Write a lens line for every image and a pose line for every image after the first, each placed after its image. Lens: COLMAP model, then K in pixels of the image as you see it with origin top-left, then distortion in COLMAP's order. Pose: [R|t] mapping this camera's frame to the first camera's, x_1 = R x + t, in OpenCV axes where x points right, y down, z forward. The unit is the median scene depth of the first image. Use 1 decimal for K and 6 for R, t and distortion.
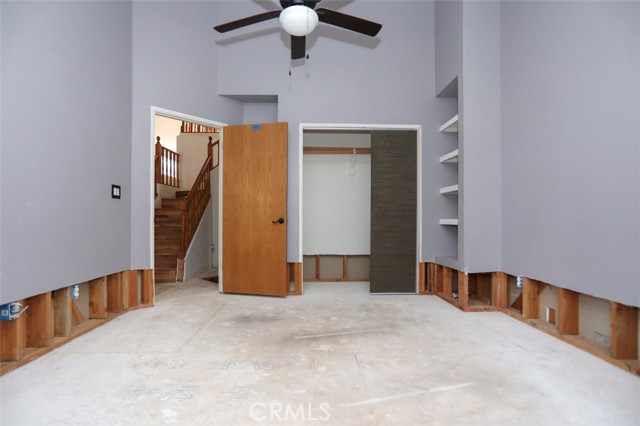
lens RADIAL K [[312.2, 0, 317.2], [0, 312.2, 217.1], [0, 0, 1]] dist [-0.037528, 0.017870]
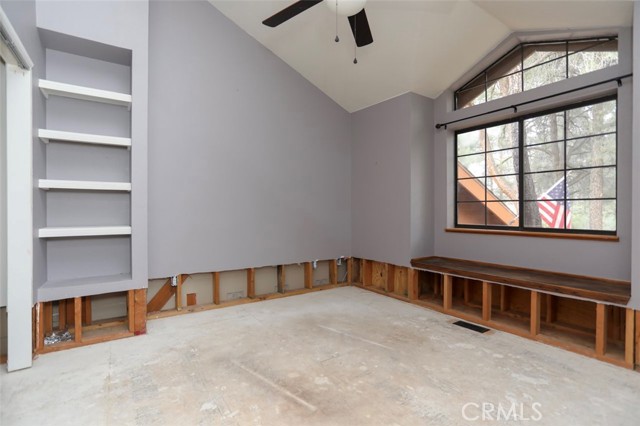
lens RADIAL K [[312.2, 0, 314.7], [0, 312.2, 213.4], [0, 0, 1]] dist [-0.037528, 0.017870]
pose [[-0.534261, -0.005355, 0.845302, -0.651337], [-0.008681, 0.999962, 0.000848, -0.045290], [-0.845275, -0.006885, -0.534288, 1.387309]]
